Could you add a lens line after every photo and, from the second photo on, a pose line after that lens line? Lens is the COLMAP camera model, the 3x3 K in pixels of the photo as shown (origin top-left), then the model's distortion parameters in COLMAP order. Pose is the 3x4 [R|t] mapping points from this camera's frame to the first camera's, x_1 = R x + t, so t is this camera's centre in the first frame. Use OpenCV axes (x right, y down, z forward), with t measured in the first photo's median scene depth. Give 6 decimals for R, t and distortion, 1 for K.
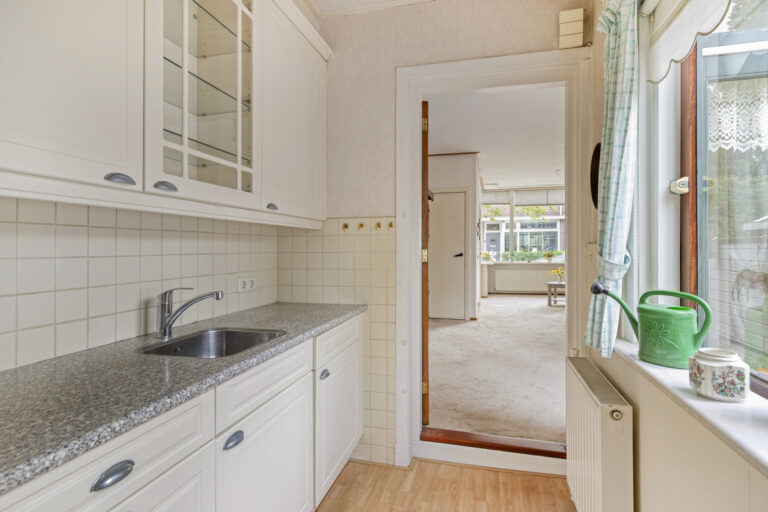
lens RADIAL K [[397.6, 0, 384.4], [0, 397.6, 251.9], [0, 0, 1]] dist [-0.003513, 0.000061]
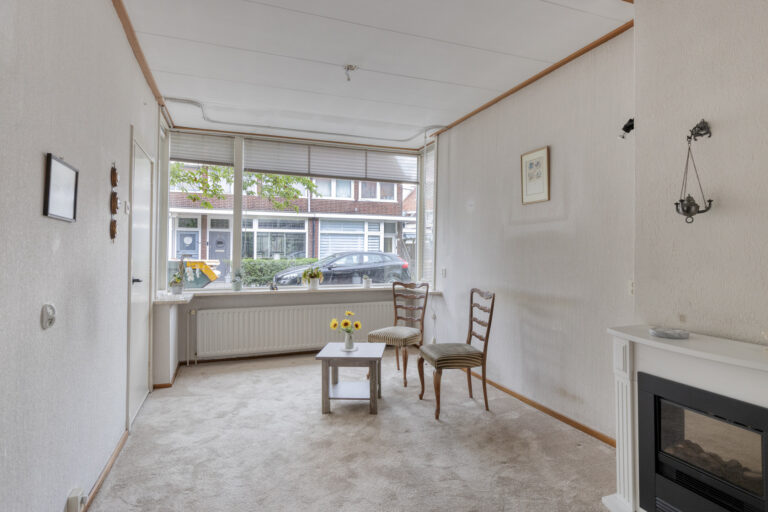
lens RADIAL K [[419.2, 0, 387.4], [0, 419.2, 251.4], [0, 0, 1]] dist [-0.003395, -0.000399]
pose [[0.809478, 0.011513, 0.587037, 0.186254], [-0.005741, 0.999915, -0.011693, -0.015618], [-0.587122, 0.006095, 0.809476, 0.531828]]
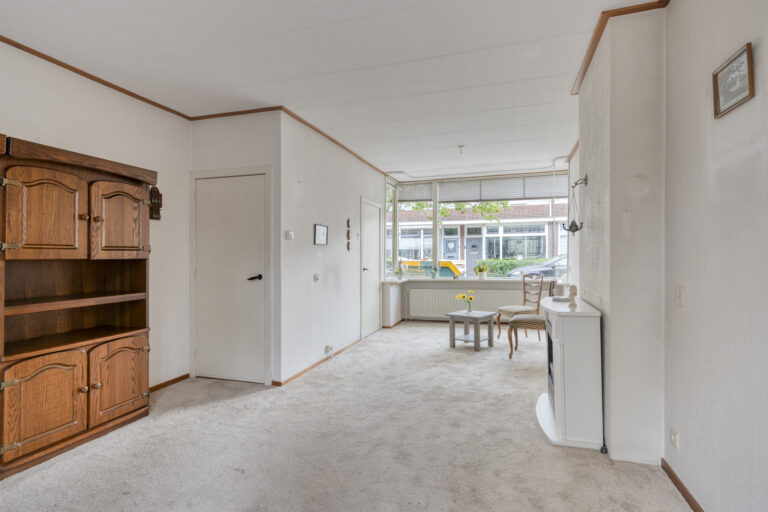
lens RADIAL K [[397.6, 0, 388.6], [0, 397.6, 252.5], [0, 0, 1]] dist [-0.003513, 0.000061]
pose [[0.999203, -0.003953, -0.039724, 0.281560], [0.003507, 0.999930, -0.011278, -0.015406], [0.039766, 0.011129, 0.999147, 0.269788]]
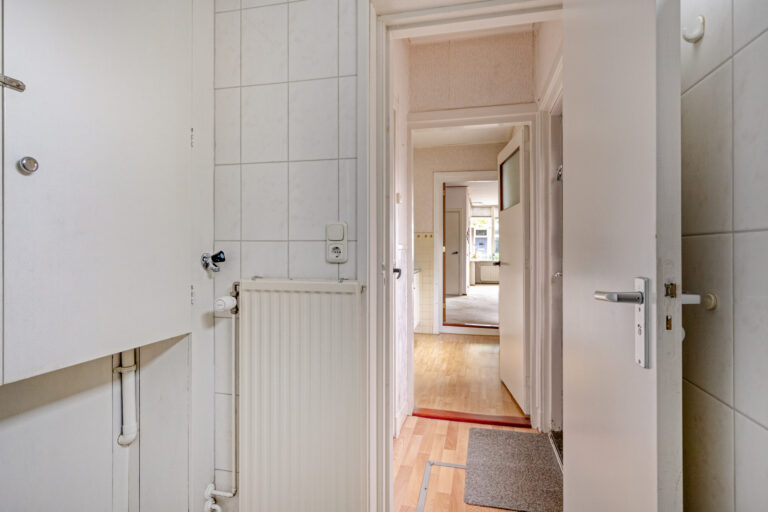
lens RADIAL K [[397.6, 0, 384.6], [0, 397.6, 251.4], [0, 0, 1]] dist [-0.003513, 0.000061]
pose [[0.999739, 0.003563, 0.022576, -0.080842], [-0.003327, 0.999940, -0.010483, 0.013087], [-0.022612, 0.010406, 0.999690, -0.356987]]
